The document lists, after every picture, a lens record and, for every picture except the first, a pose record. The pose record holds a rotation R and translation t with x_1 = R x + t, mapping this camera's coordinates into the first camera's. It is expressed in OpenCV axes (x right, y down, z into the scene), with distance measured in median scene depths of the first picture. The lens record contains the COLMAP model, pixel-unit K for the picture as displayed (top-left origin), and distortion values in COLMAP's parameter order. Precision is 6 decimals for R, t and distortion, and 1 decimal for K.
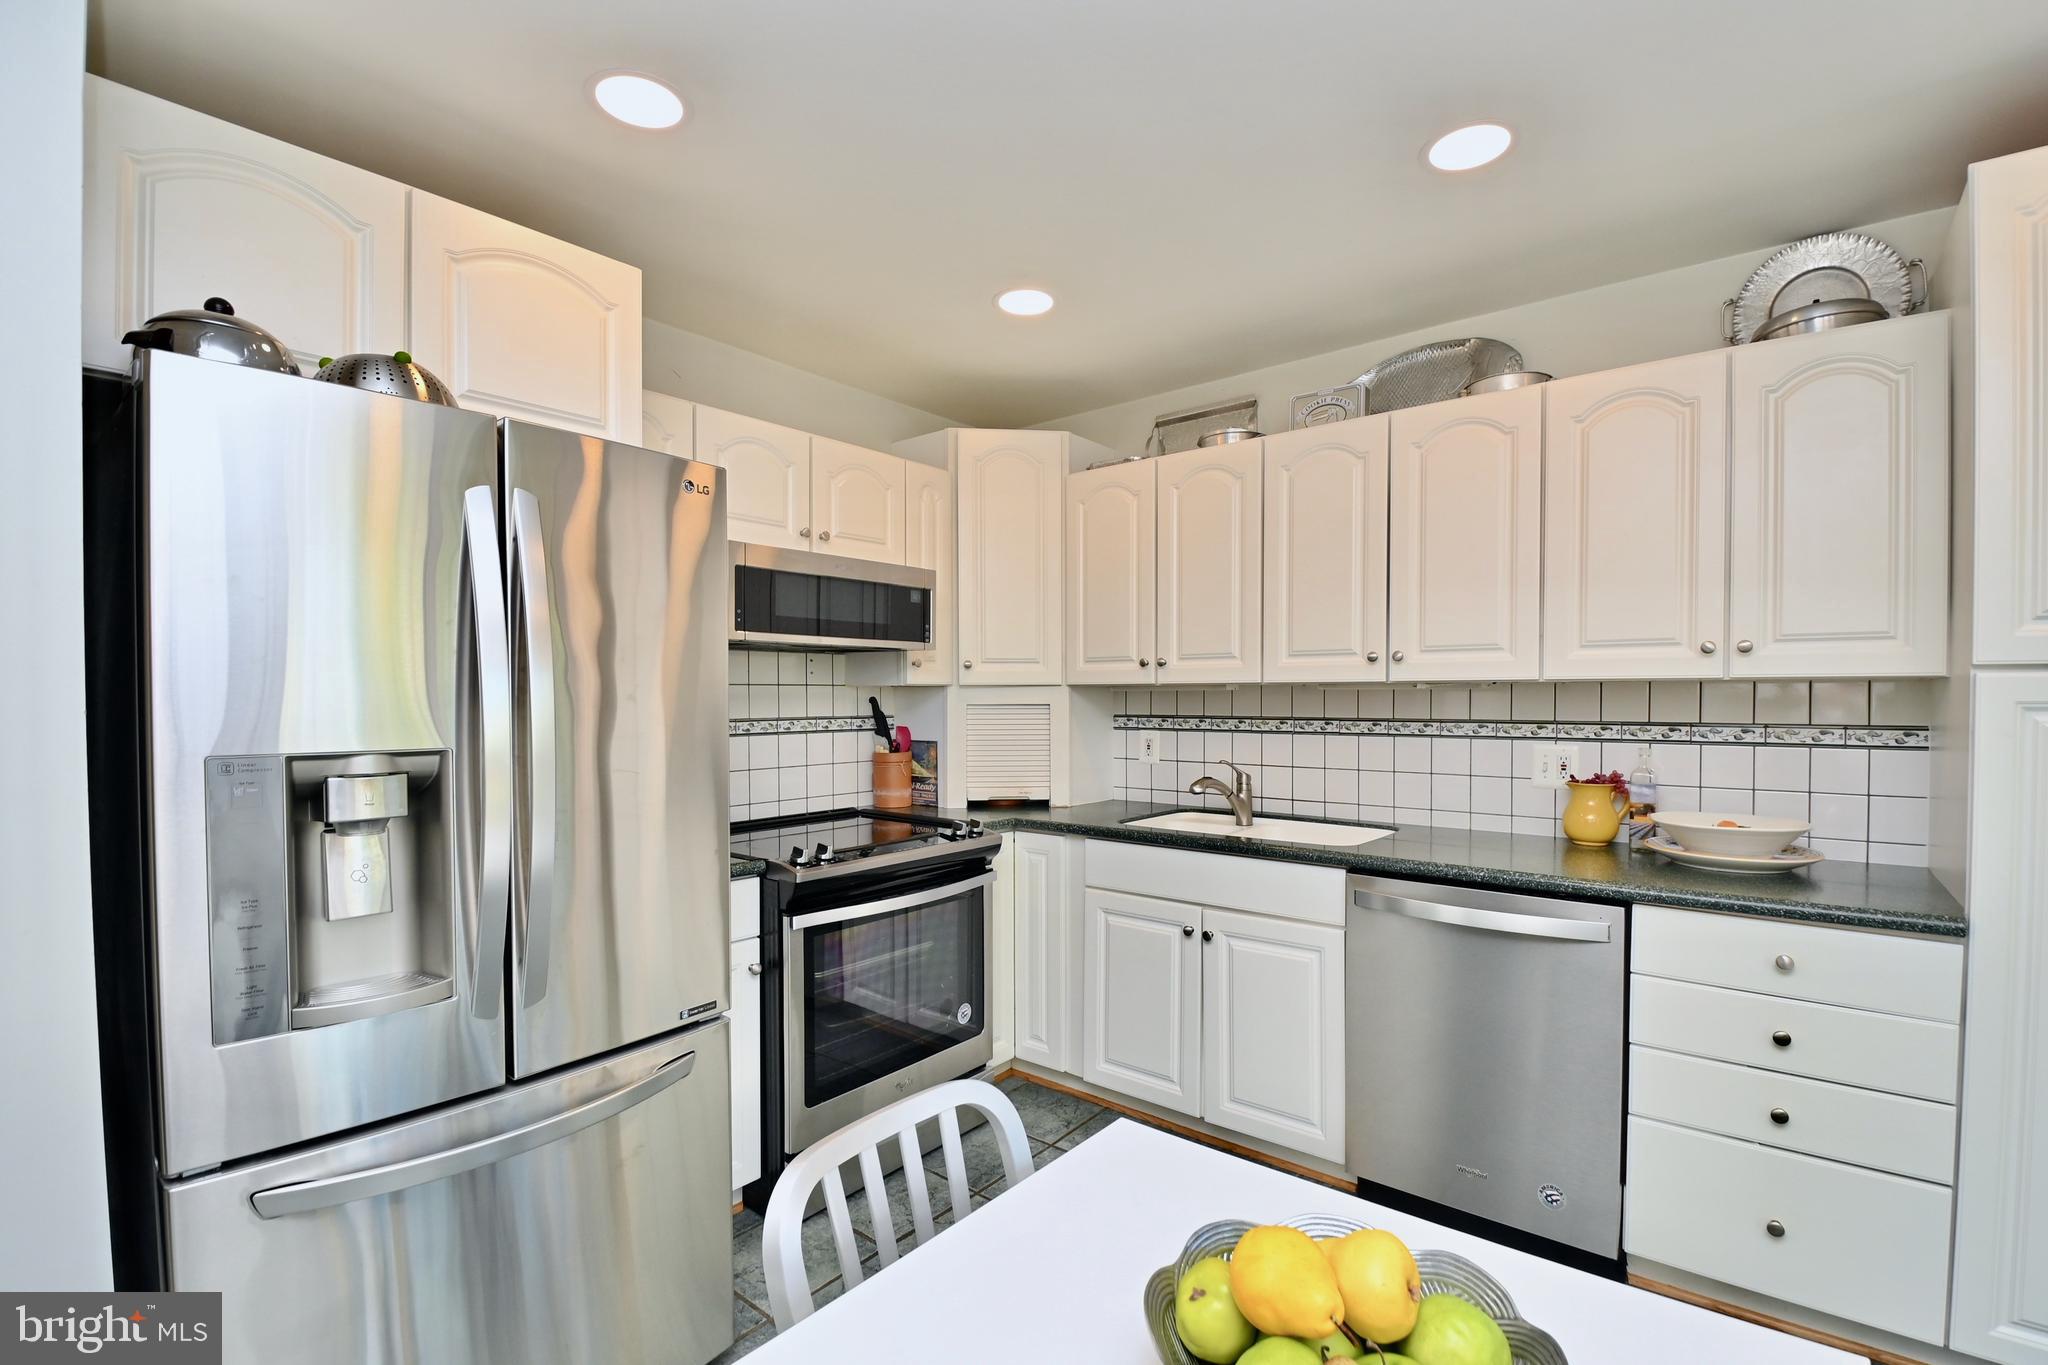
lens RADIAL K [[907.8, 0, 1041.9], [0, 907.8, 713.7], [0, 0, 1]] dist [0.010994, -0.022029]
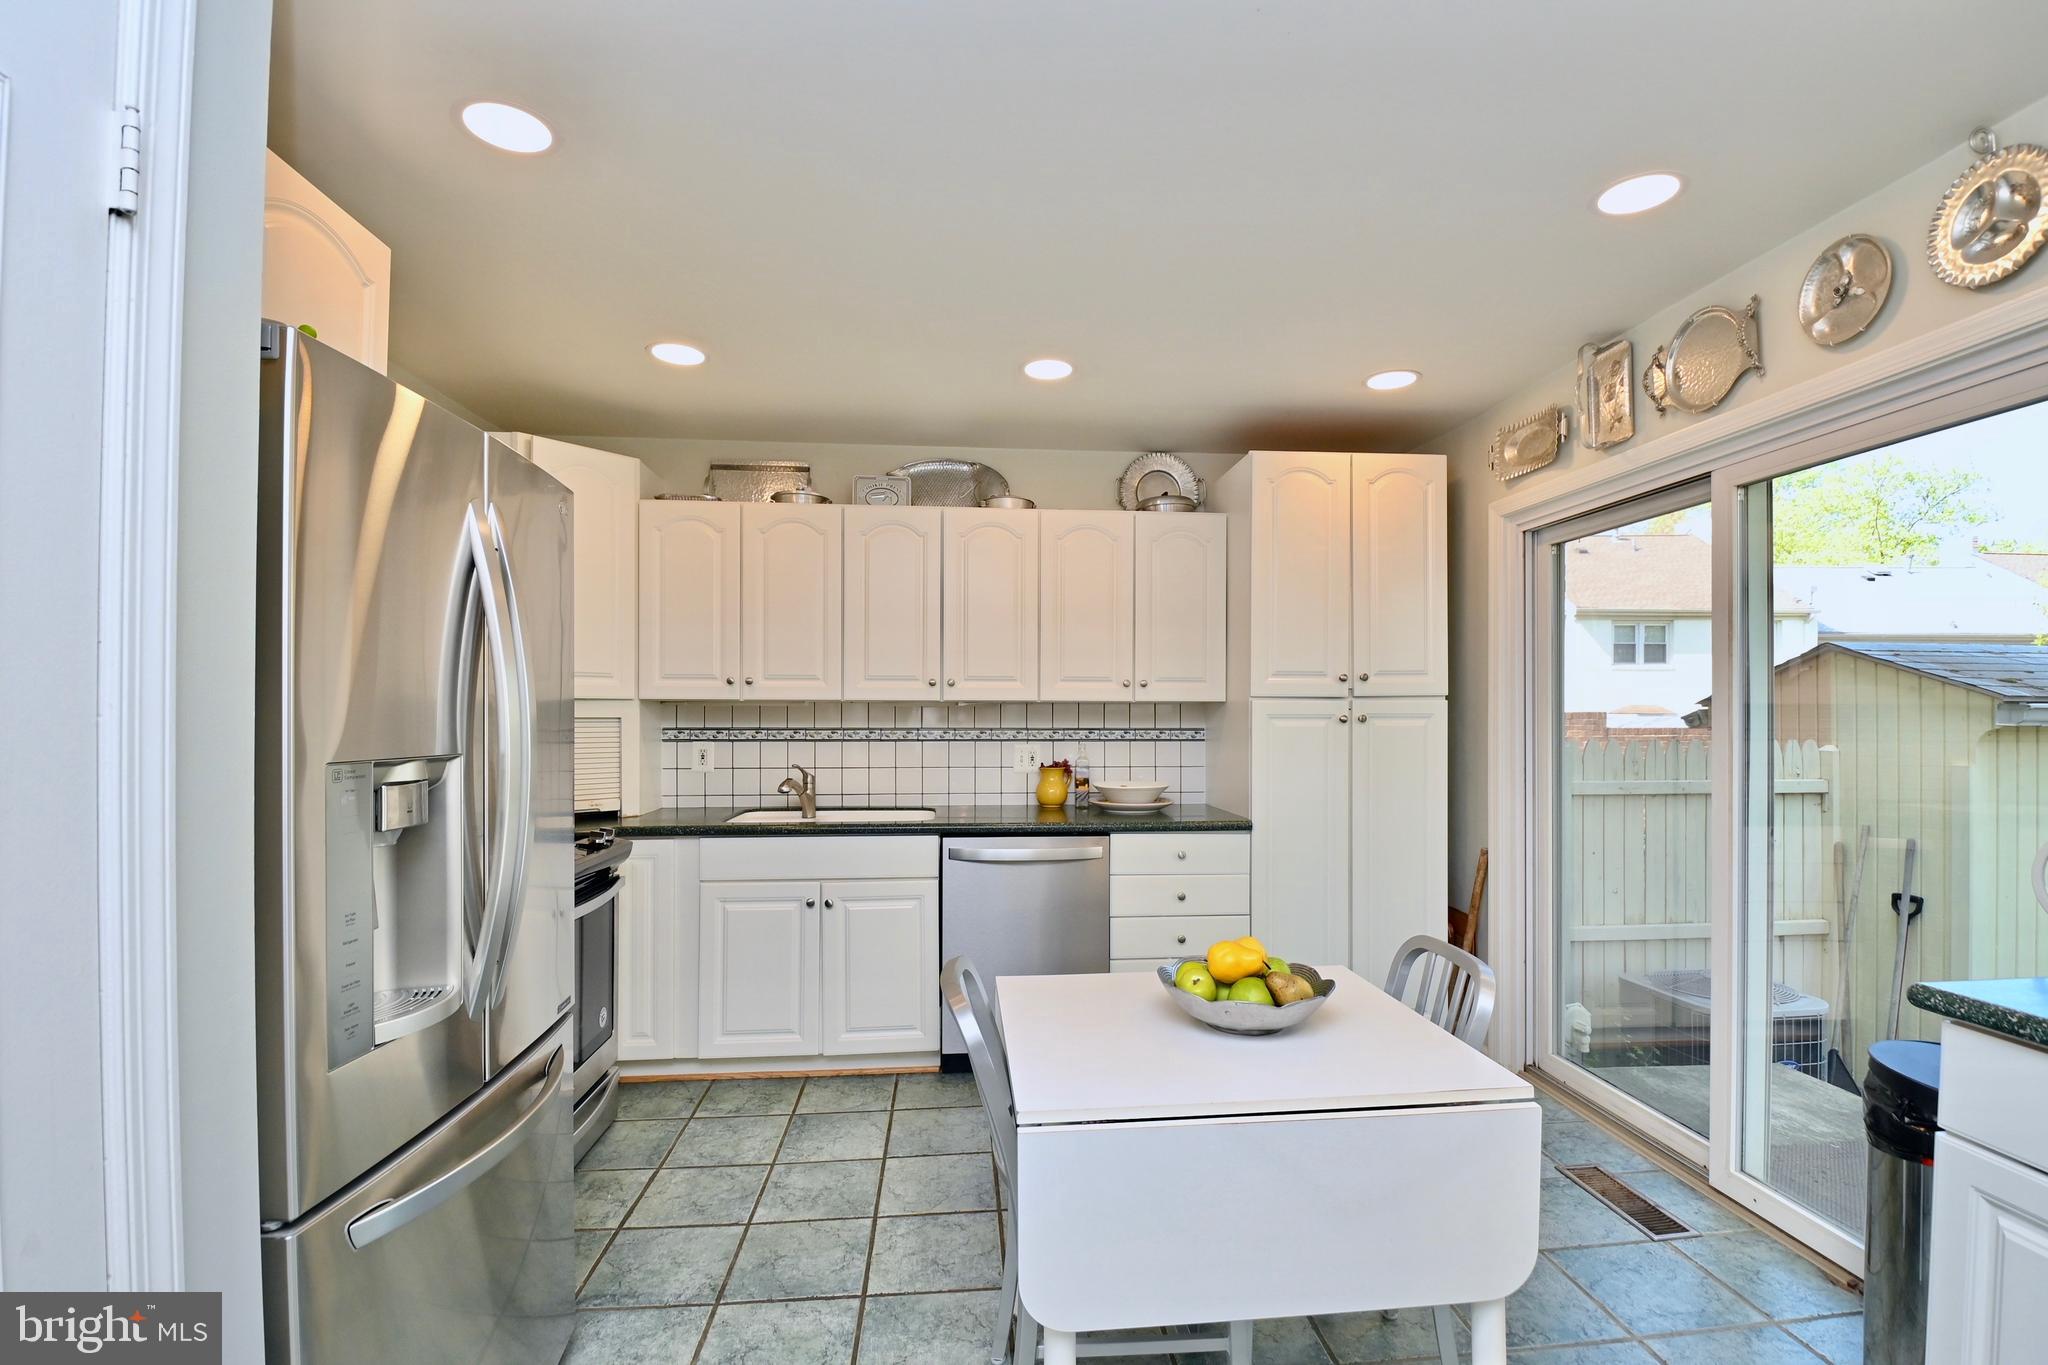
lens RADIAL K [[907.8, 0, 1041.9], [0, 907.8, 713.7], [0, 0, 1]] dist [0.010994, -0.022029]
pose [[0.713404, 0.003685, 0.700743, -0.468972], [0.010635, 0.999814, -0.016085, 0.008394], [-0.700672, 0.018928, 0.713232, -0.092238]]
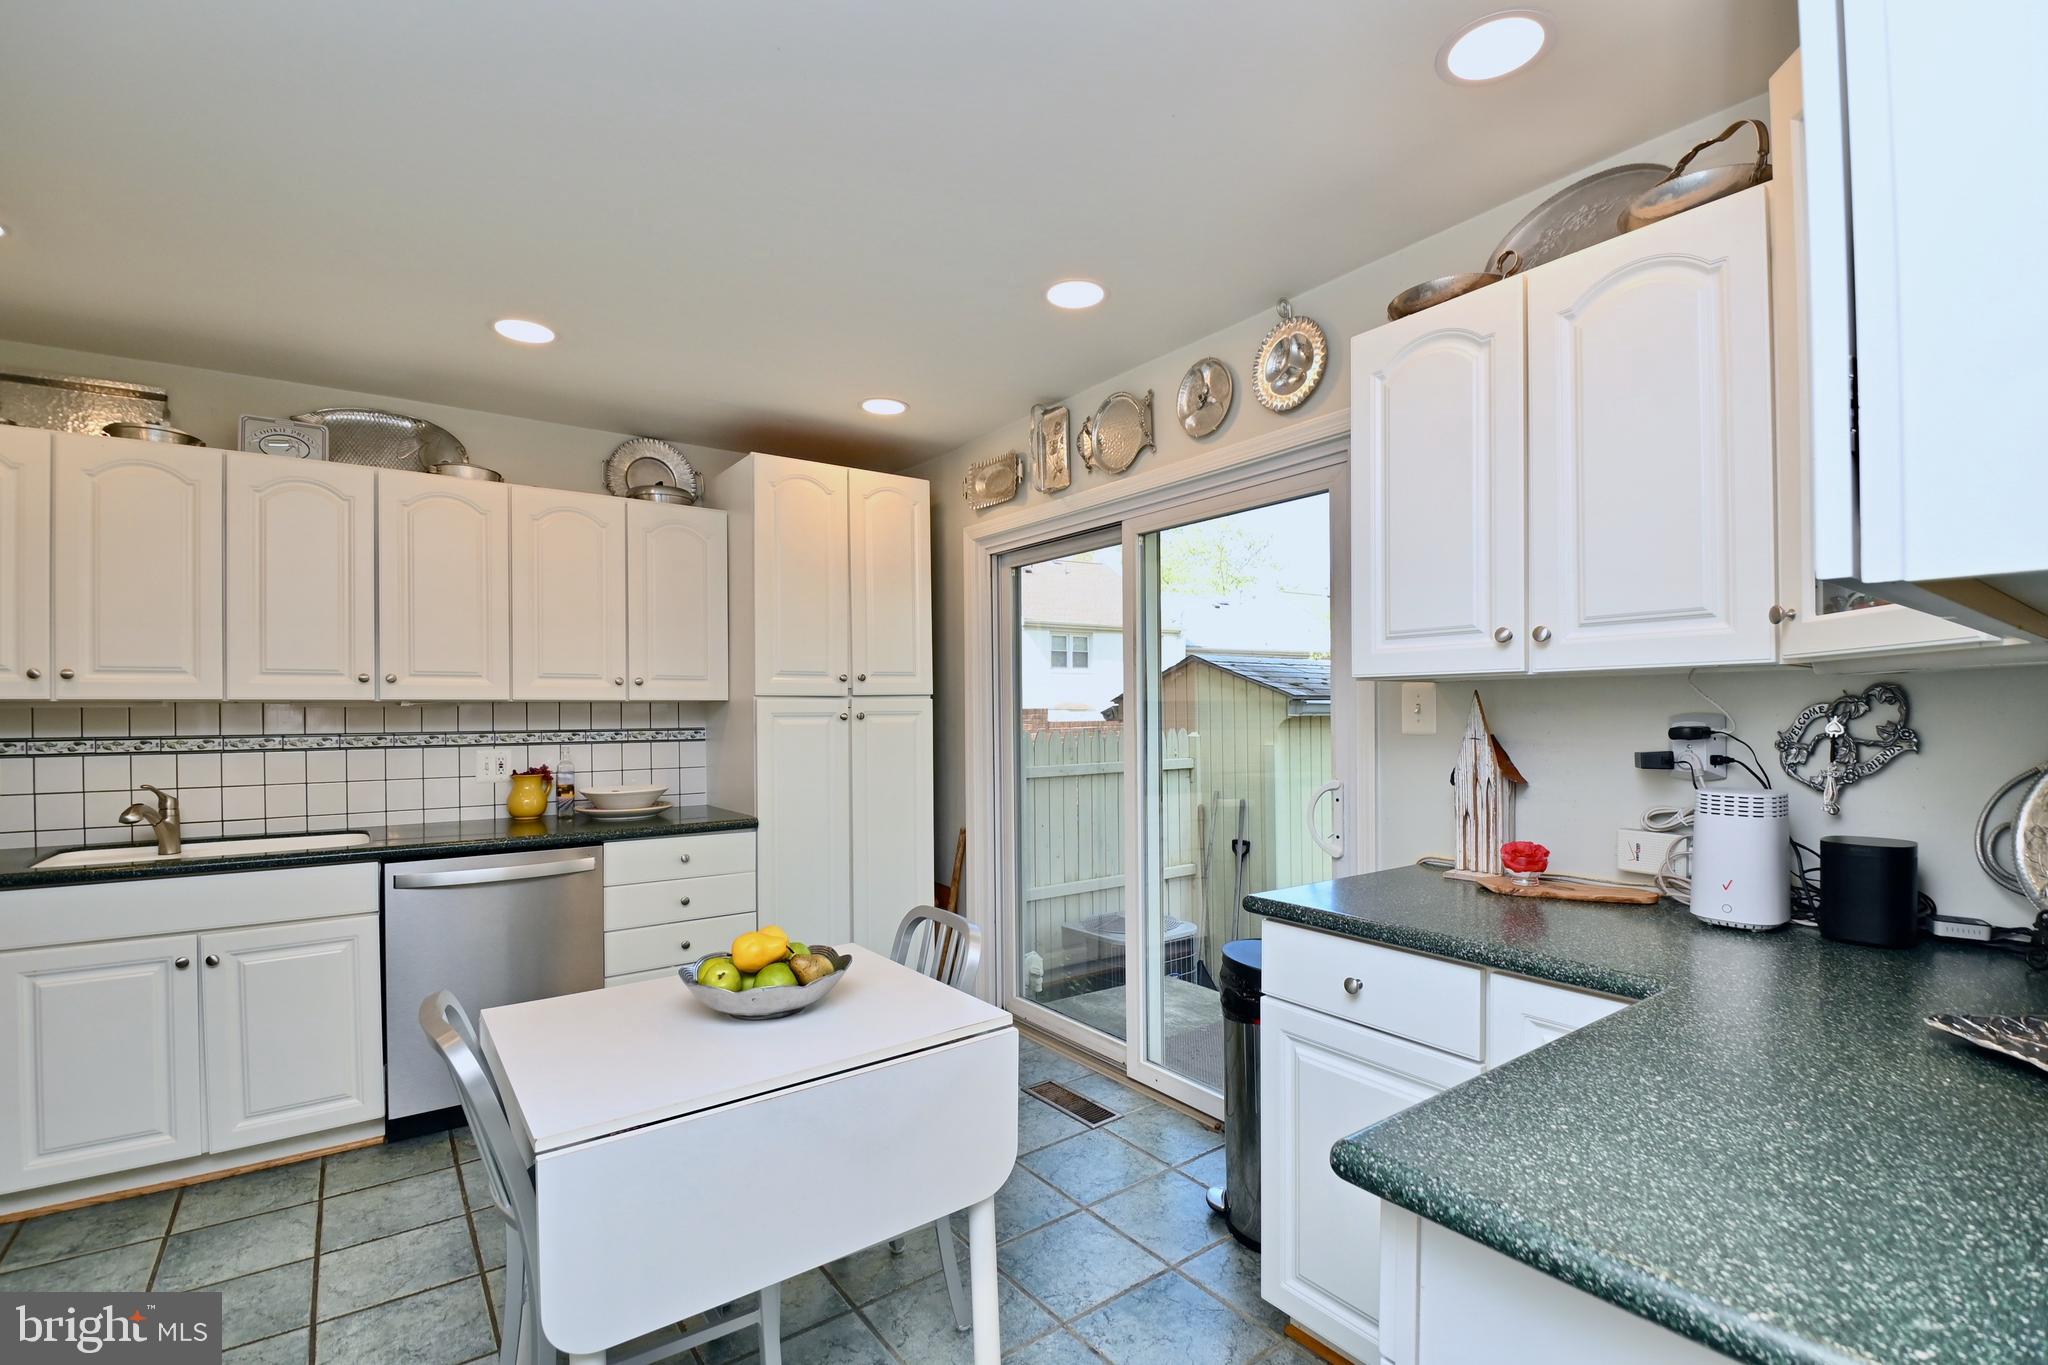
lens RADIAL K [[907.8, 0, 1041.9], [0, 907.8, 713.7], [0, 0, 1]] dist [0.010994, -0.022029]
pose [[0.239940, -0.002609, 0.970784, -0.523604], [0.026075, 0.999653, -0.003758, 0.008240], [-0.970437, 0.026214, 0.239925, -0.093472]]
